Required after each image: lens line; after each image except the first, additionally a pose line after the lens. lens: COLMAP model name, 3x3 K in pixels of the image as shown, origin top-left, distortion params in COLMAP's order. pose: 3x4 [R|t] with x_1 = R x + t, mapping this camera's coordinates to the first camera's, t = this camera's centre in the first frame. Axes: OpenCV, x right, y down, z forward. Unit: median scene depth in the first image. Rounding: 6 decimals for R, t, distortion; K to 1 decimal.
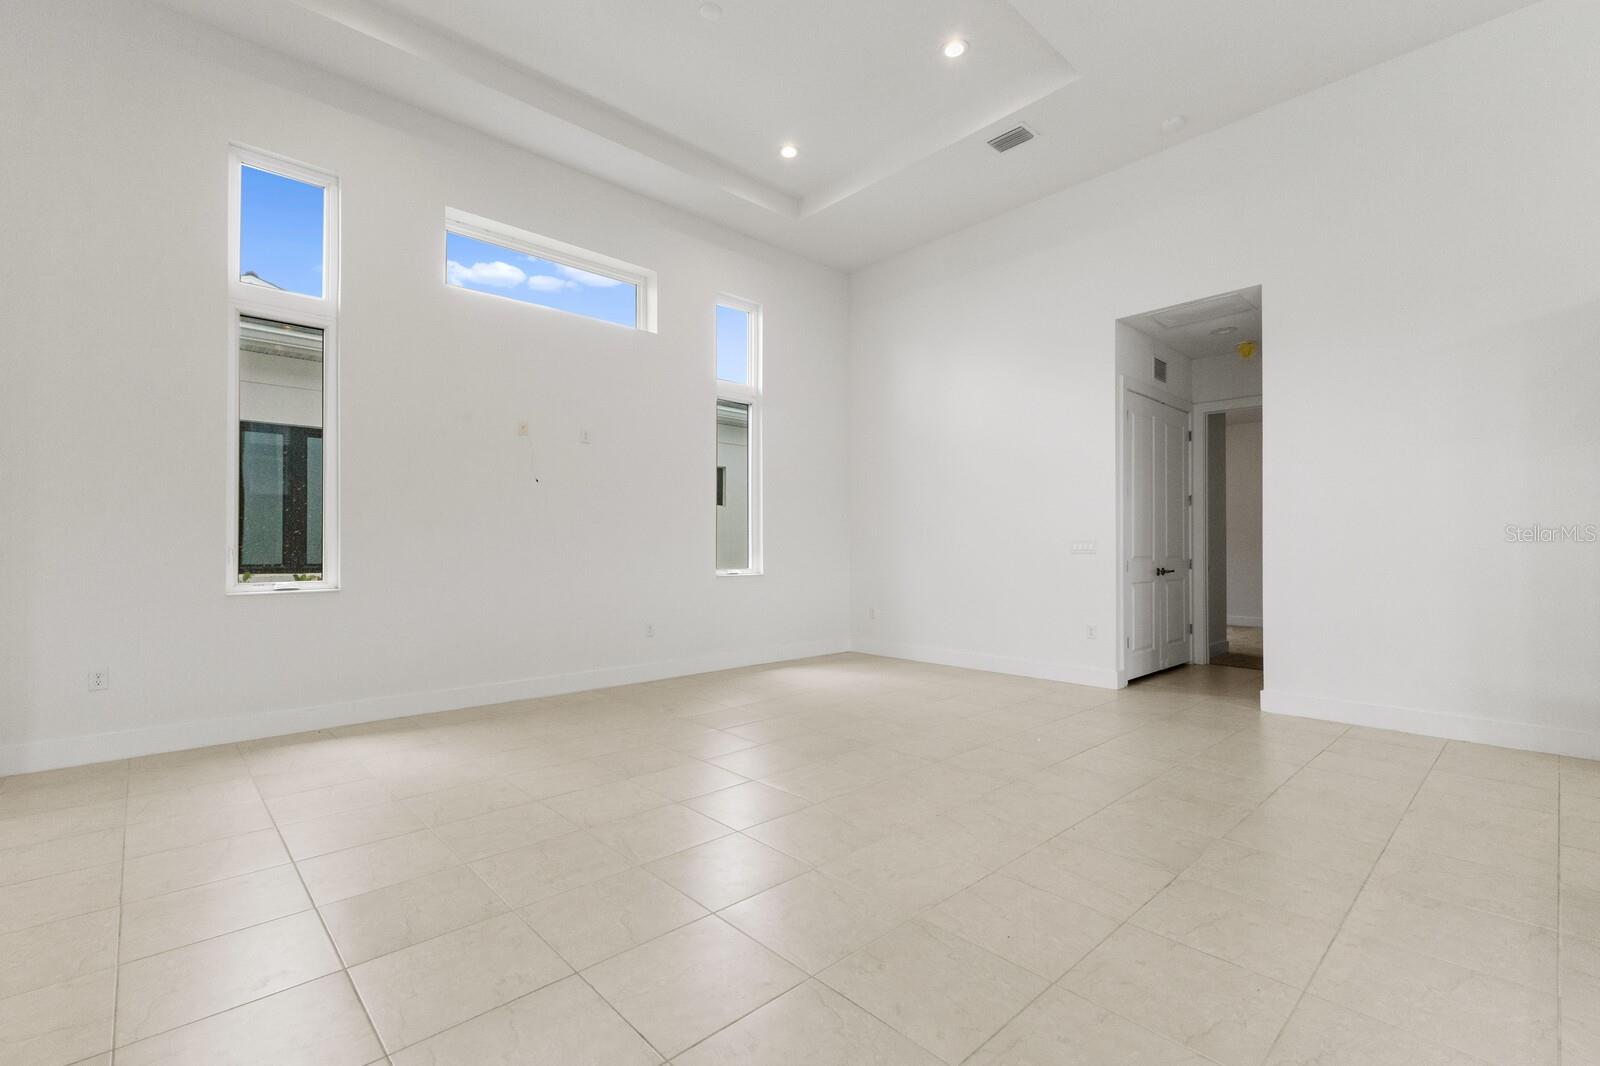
lens RADIAL K [[695.7, 0, 807.6], [0, 695.7, 537.9], [0, 0, 1]] dist [0.002358, -0.003389]
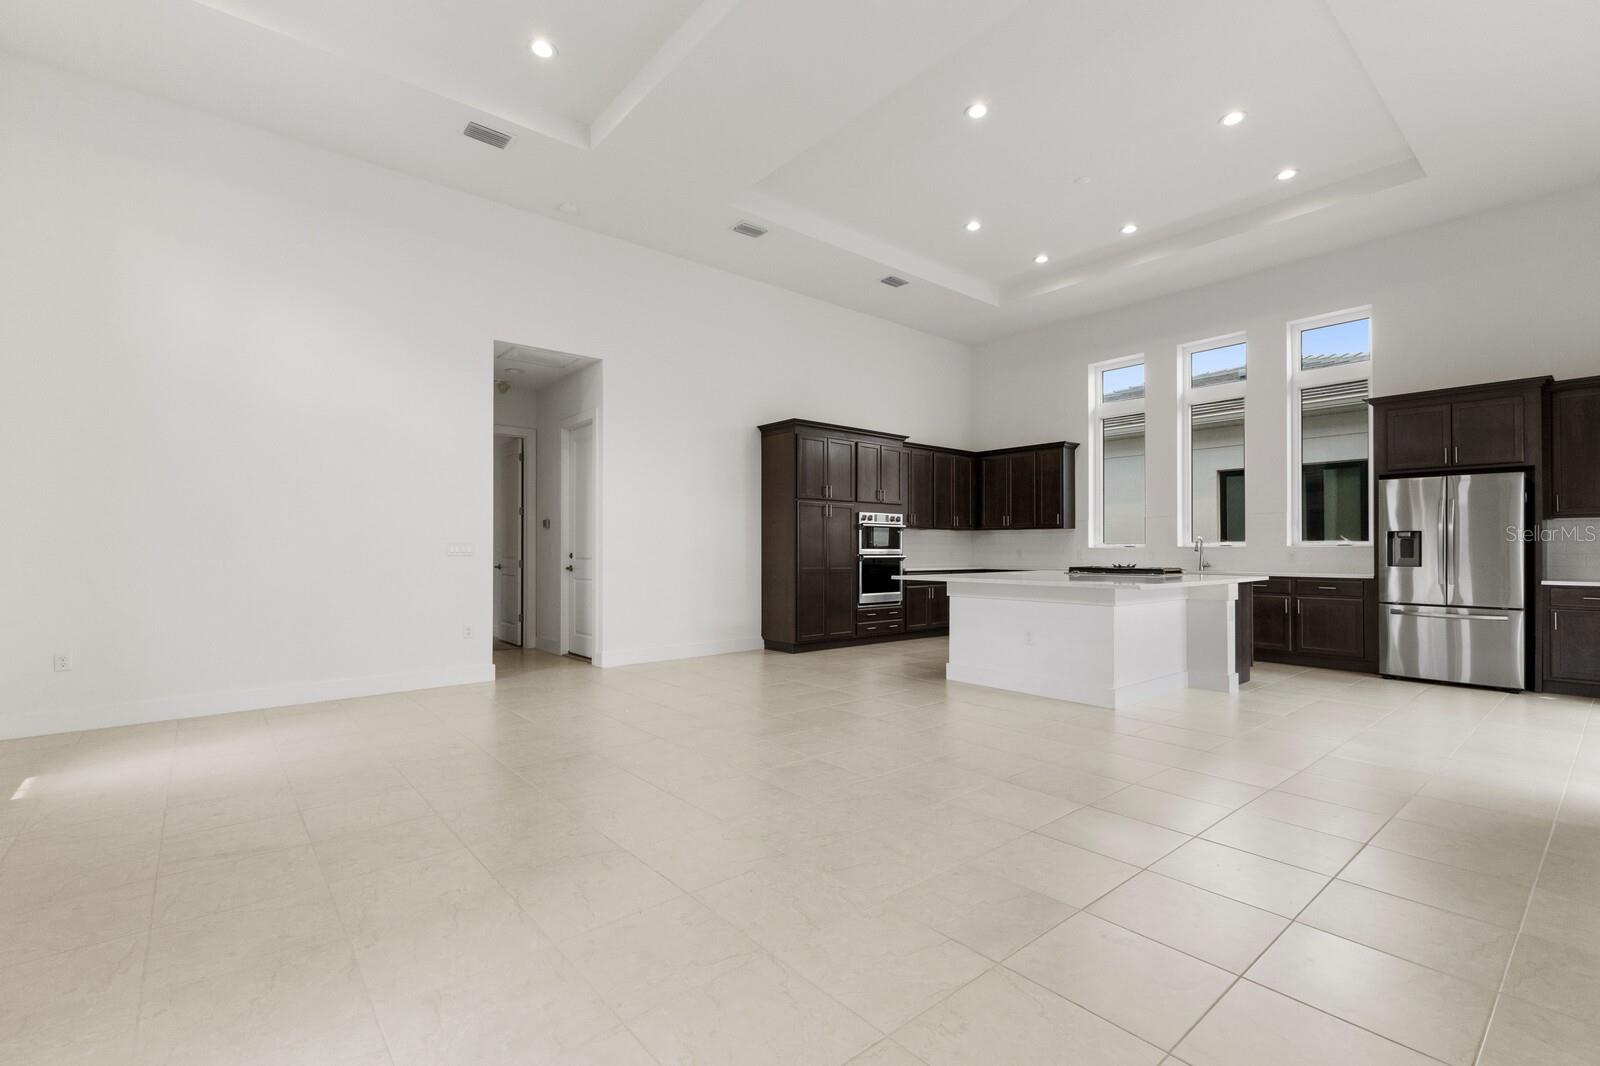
lens RADIAL K [[695.7, 0, 801.0], [0, 695.7, 538.0], [0, 0, 1]] dist [0.002358, -0.003389]
pose [[0.056166, 0.015180, 0.998306, -0.606171], [-0.015135, 0.999782, -0.014351, 0.003079], [-0.998307, -0.014304, 0.056384, 0.454109]]
